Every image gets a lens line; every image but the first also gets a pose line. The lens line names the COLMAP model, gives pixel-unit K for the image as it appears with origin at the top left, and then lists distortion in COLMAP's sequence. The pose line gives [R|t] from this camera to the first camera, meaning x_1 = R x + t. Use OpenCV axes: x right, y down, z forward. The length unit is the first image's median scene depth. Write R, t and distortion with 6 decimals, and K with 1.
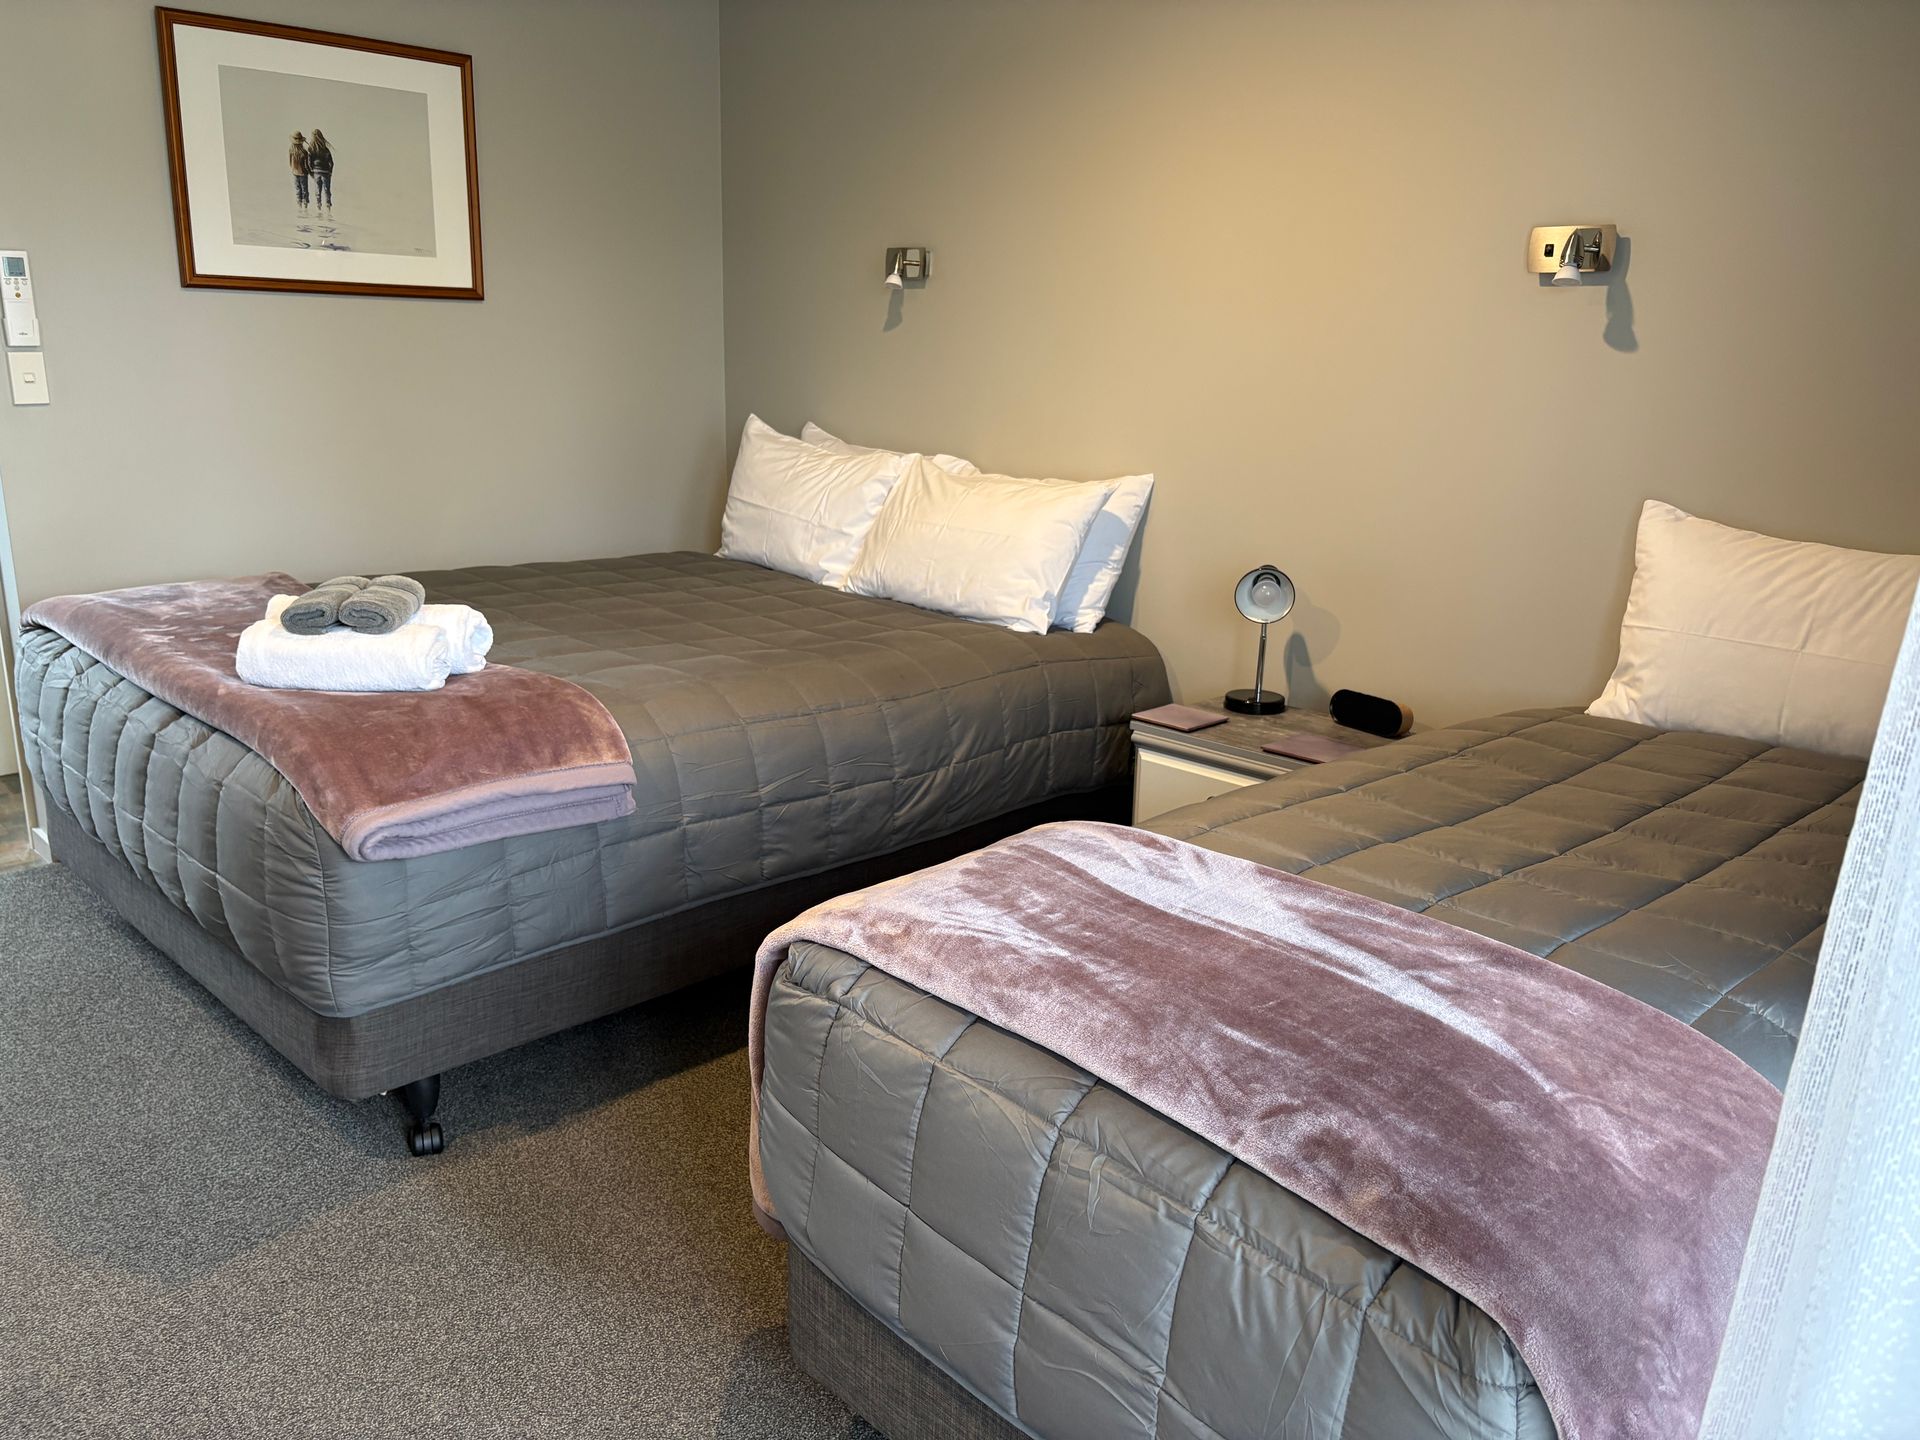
lens RADIAL K [[1444.4, 0, 962.6], [0, 1444.4, 722.3], [0, 0, 1]] dist [0.069692, -0.087722]
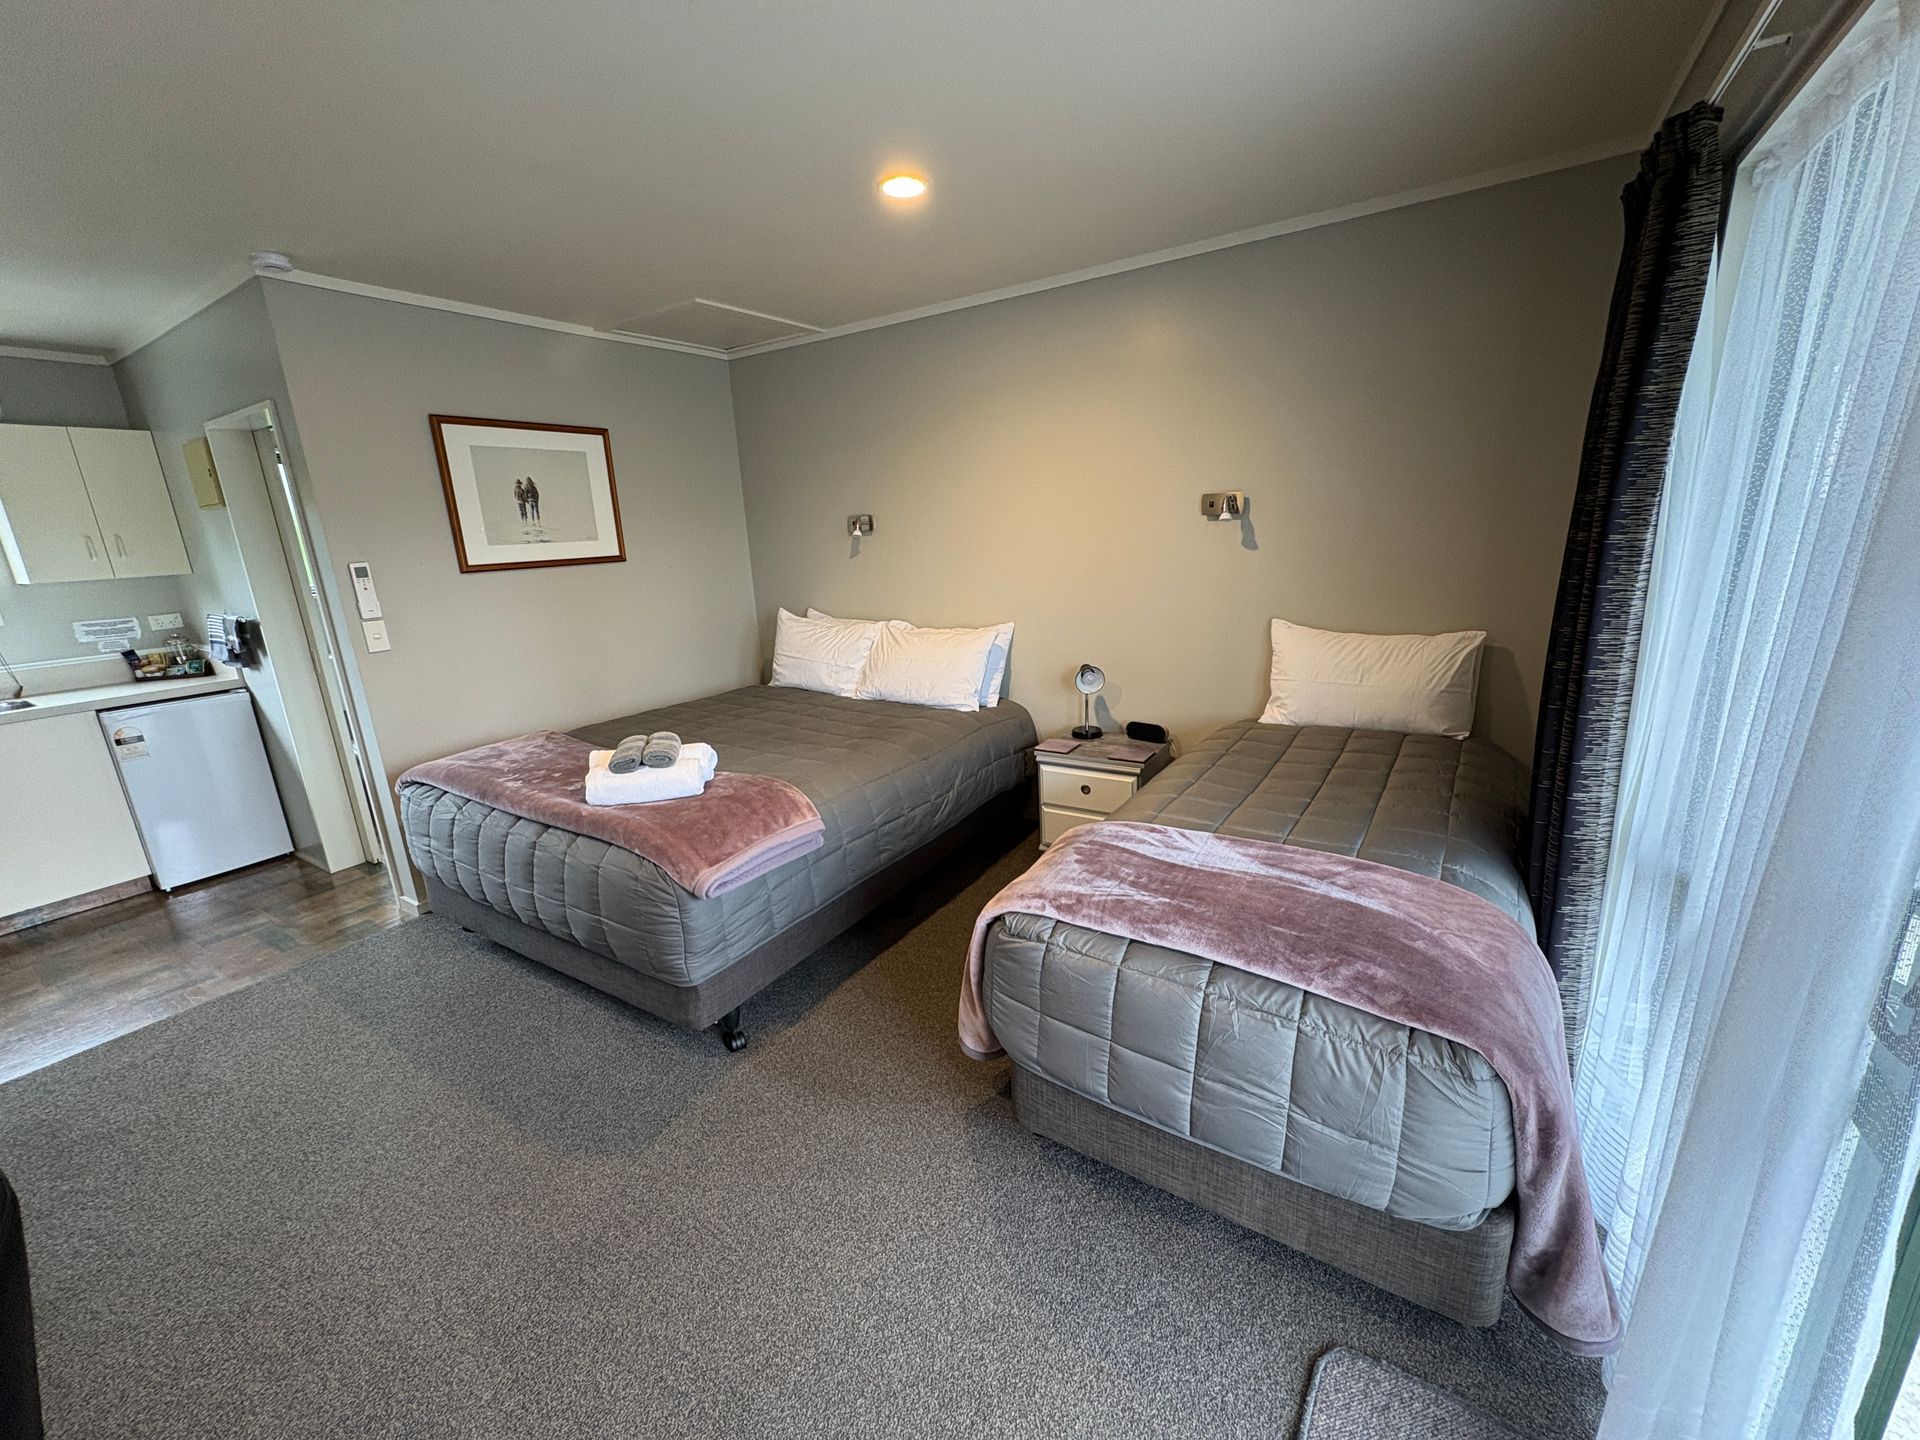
lens RADIAL K [[758.6, 0, 958.0], [0, 758.6, 716.8], [0, 0, 1]] dist [-0.002522, 0.000621]
pose [[0.972610, -0.125930, 0.195375, -0.235522], [0.128690, 0.991684, -0.001446, -0.077795], [-0.193568, 0.026549, 0.980728, 0.015232]]
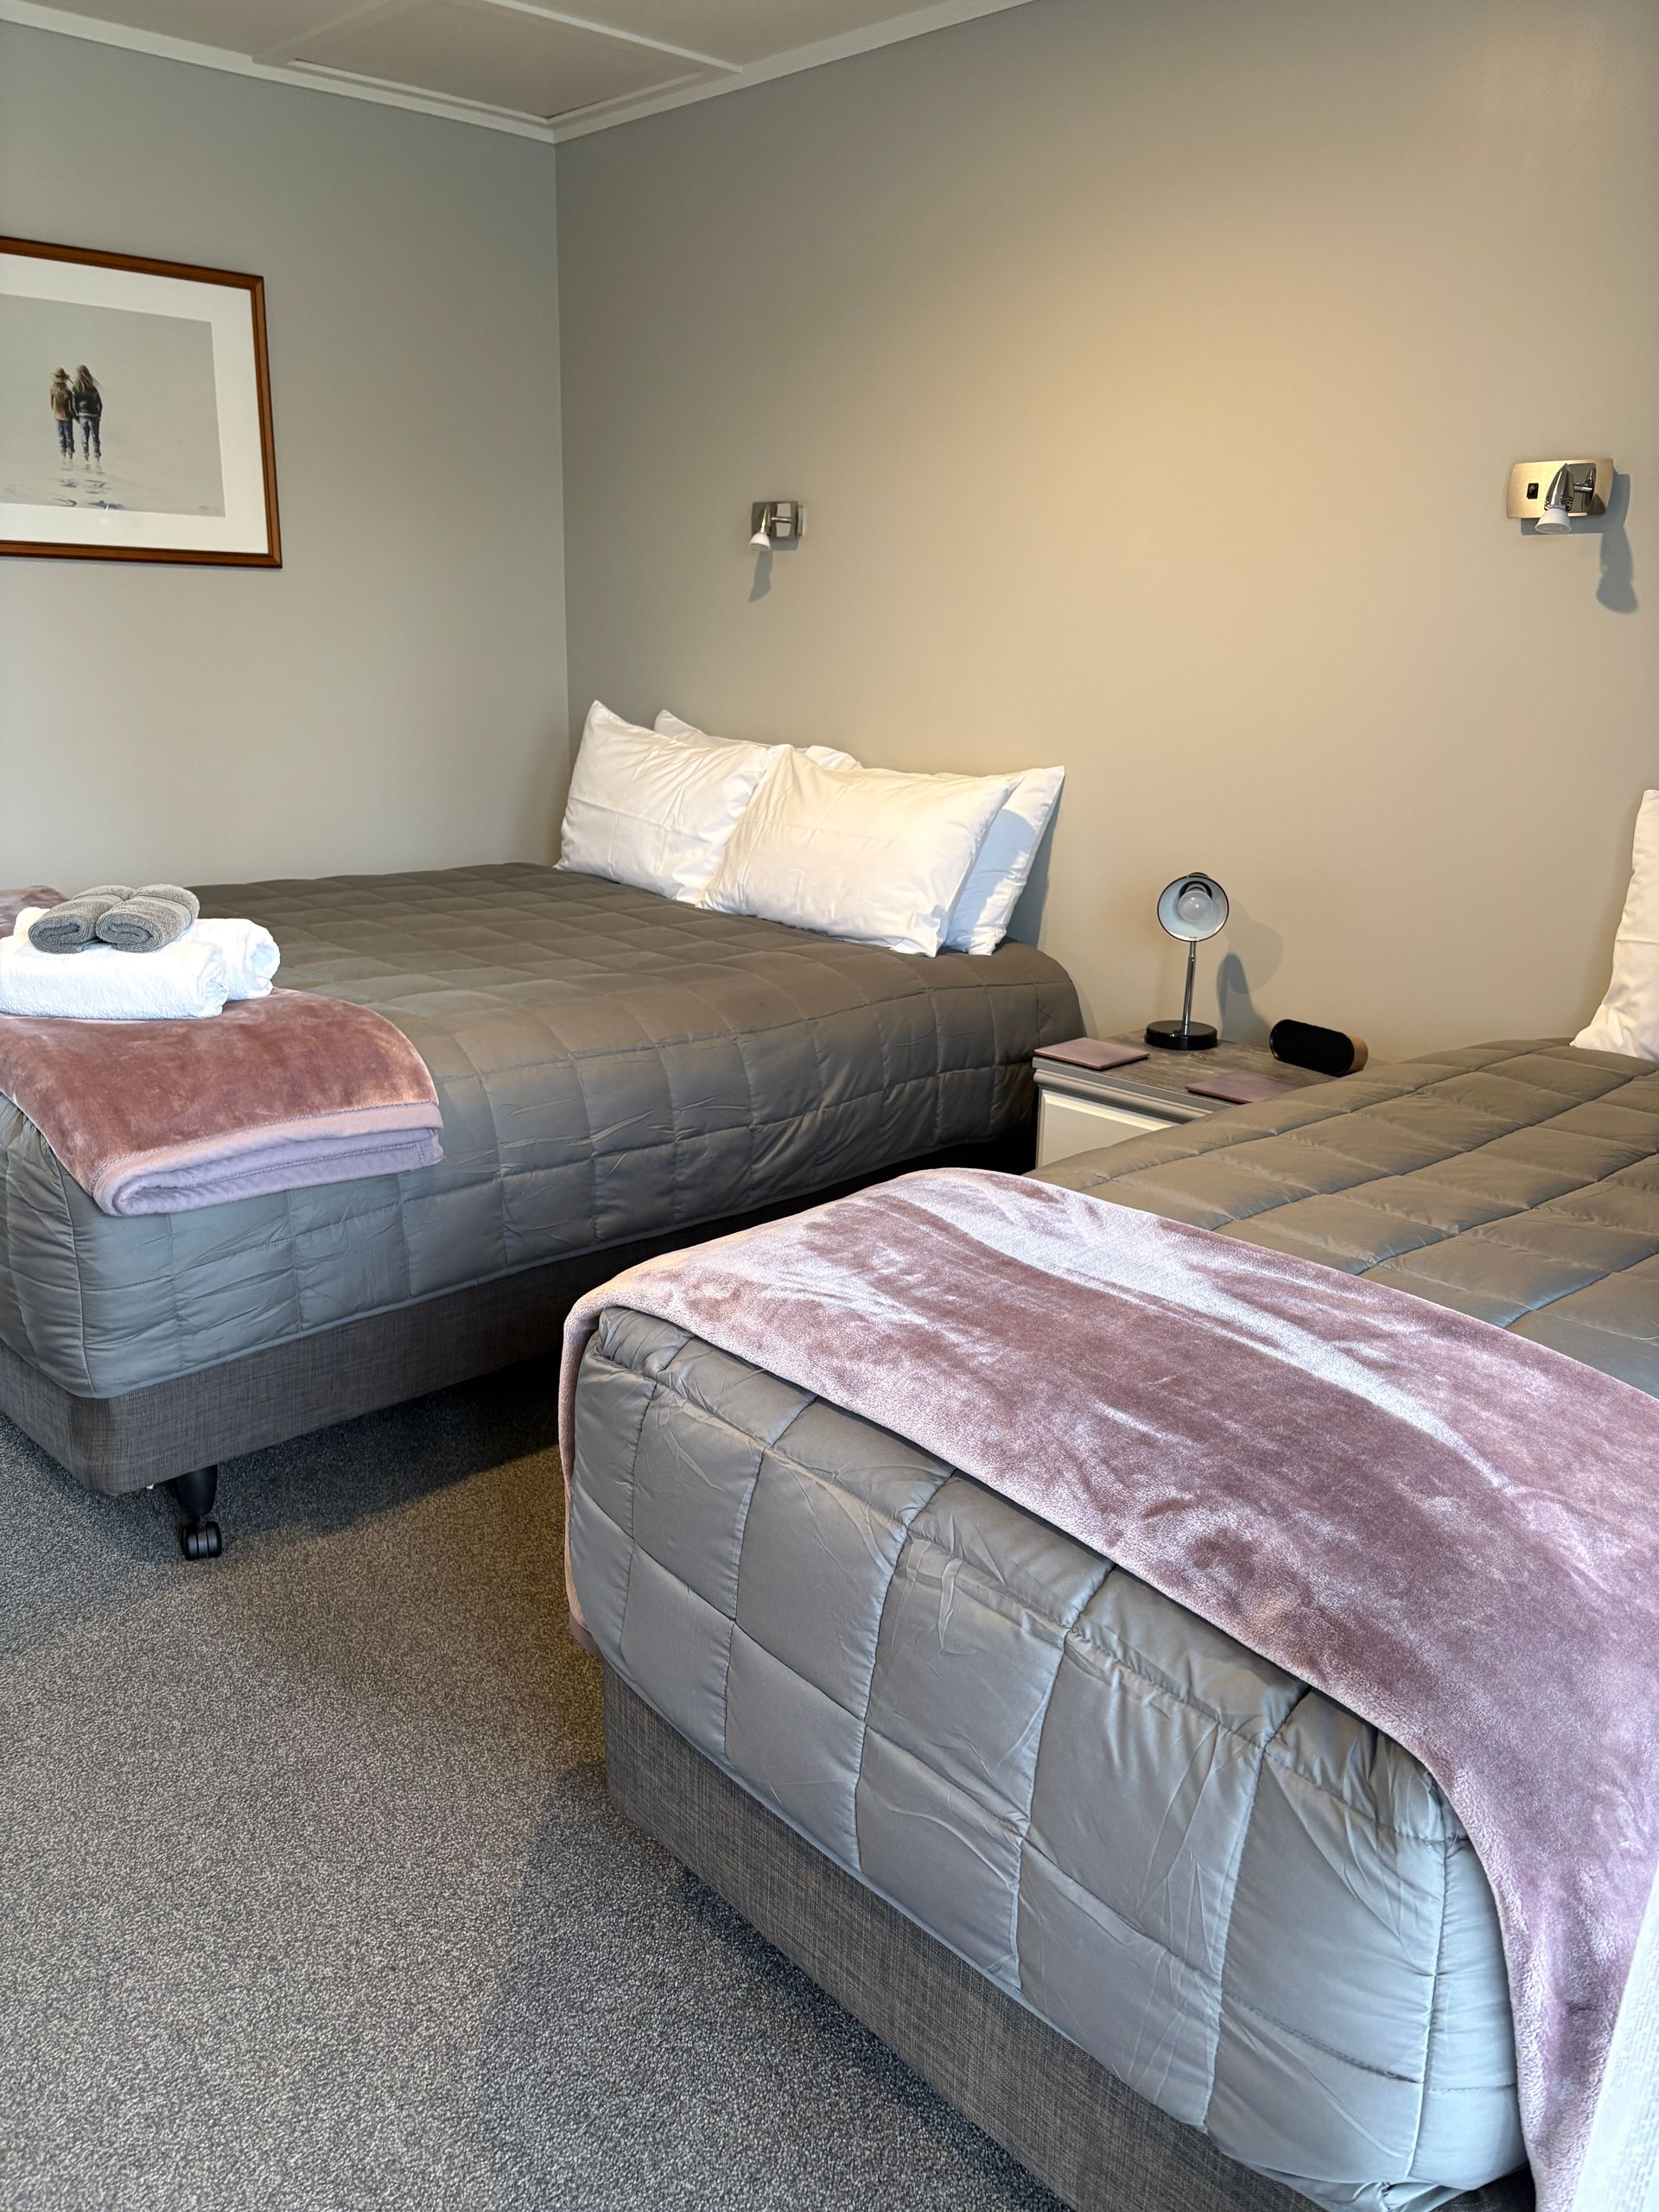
lens RADIAL K [[1664.1, 0, 829.5], [0, 1664.1, 1106.0], [0, 0, 1]] dist [0.069692, -0.087722]
pose [[0.999766, 0.000078, -0.021616, 0.023603], [0.000365, 0.999790, 0.020479, 0.009911], [0.021613, -0.020482, 0.999557, 0.024925]]
